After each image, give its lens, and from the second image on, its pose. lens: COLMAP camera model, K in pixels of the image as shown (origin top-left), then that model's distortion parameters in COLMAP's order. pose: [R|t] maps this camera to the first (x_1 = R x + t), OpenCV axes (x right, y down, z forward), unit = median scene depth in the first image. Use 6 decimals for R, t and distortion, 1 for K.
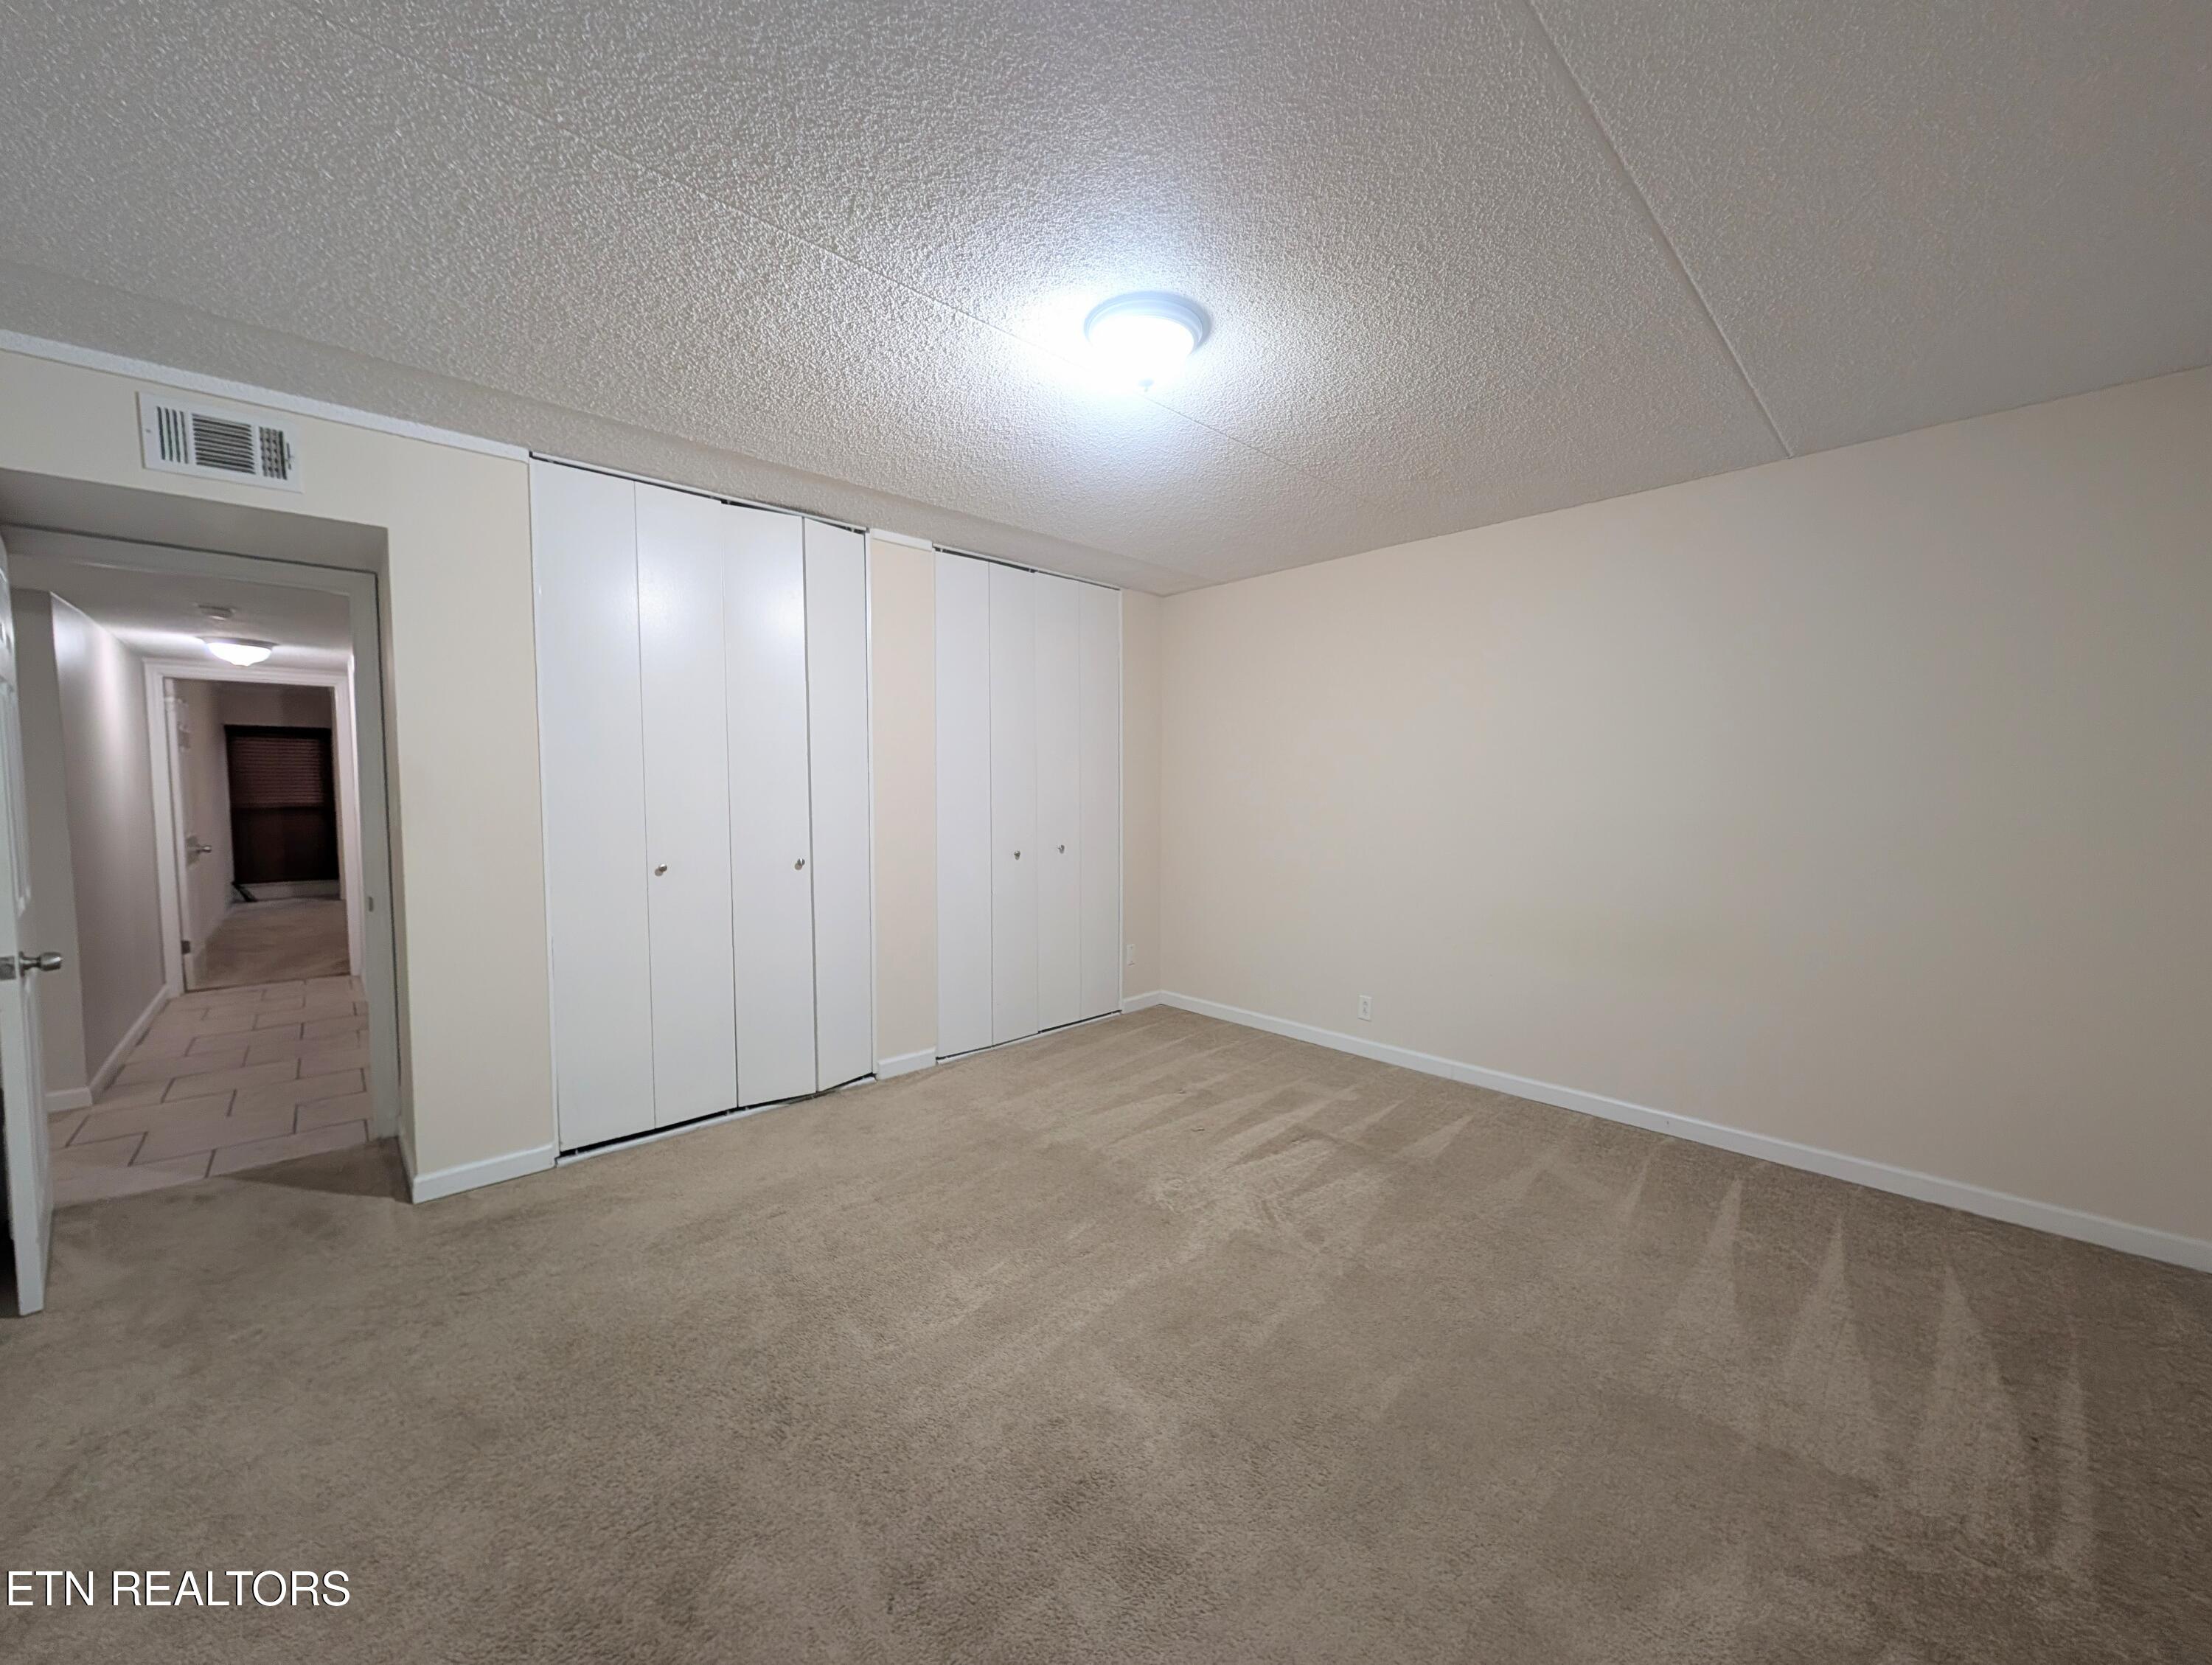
lens RADIAL K [[837.3, 0, 1118.2], [0, 837.3, 829.1], [0, 0, 1]] dist [0.000780, -0.000210]
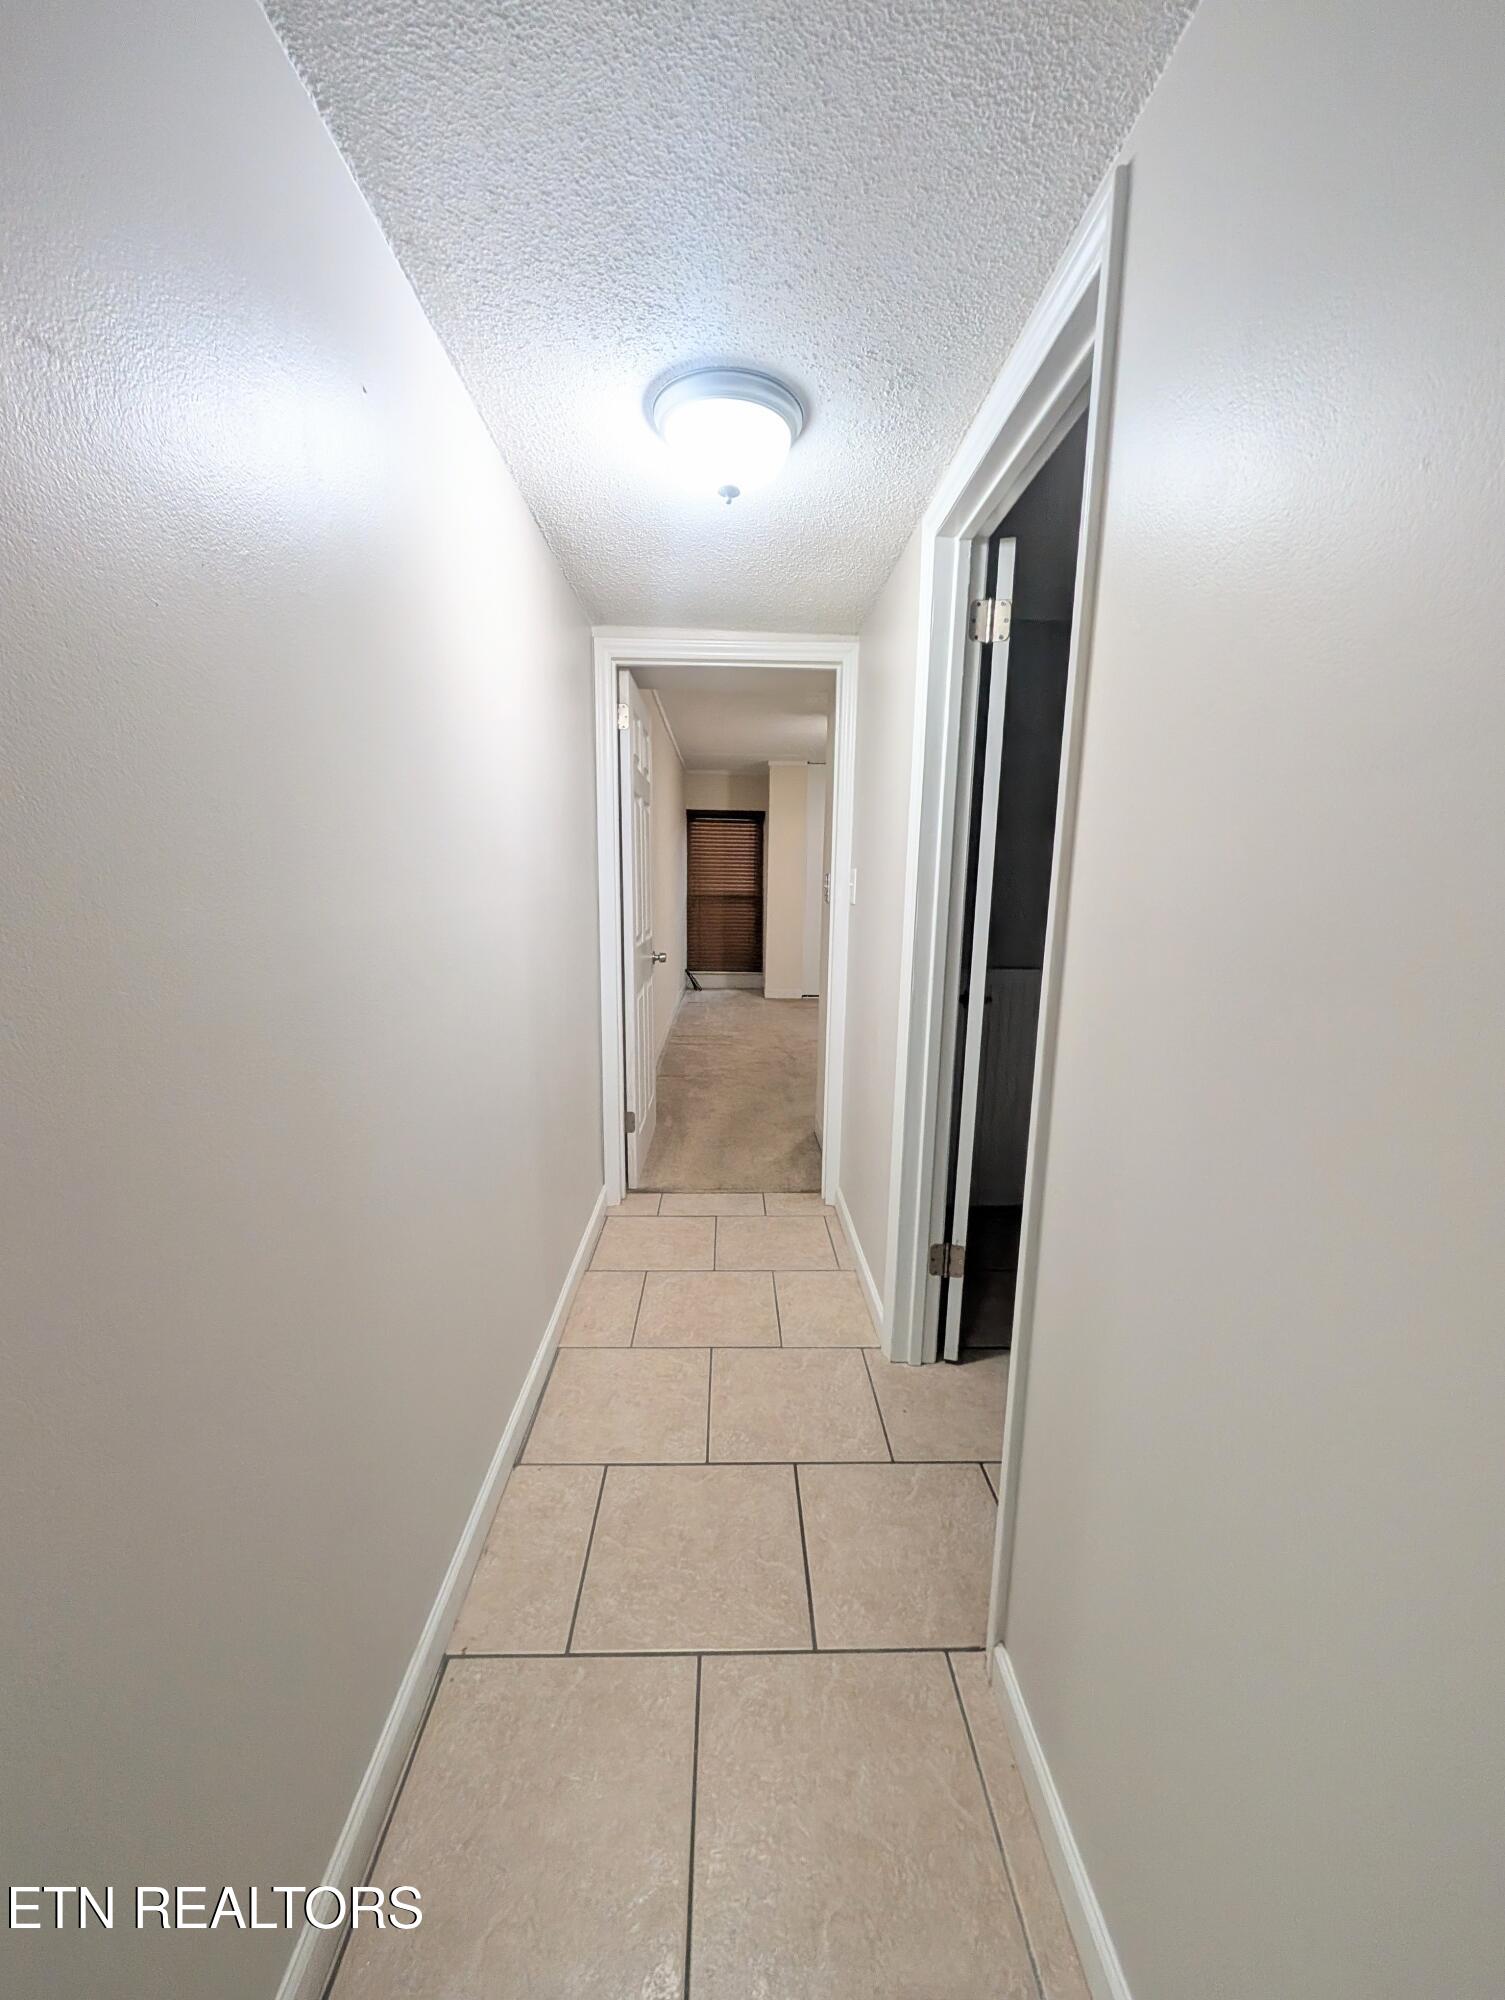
lens RADIAL K [[757.1, 0, 754.7], [0, 757.1, 999.8], [0, 0, 1]] dist [0.000780, -0.000210]
pose [[0.747714, 0.113441, -0.654259, -0.394647], [-0.047155, 0.991883, 0.118090, -0.011380], [0.662344, -0.057446, 0.746994, 0.372072]]
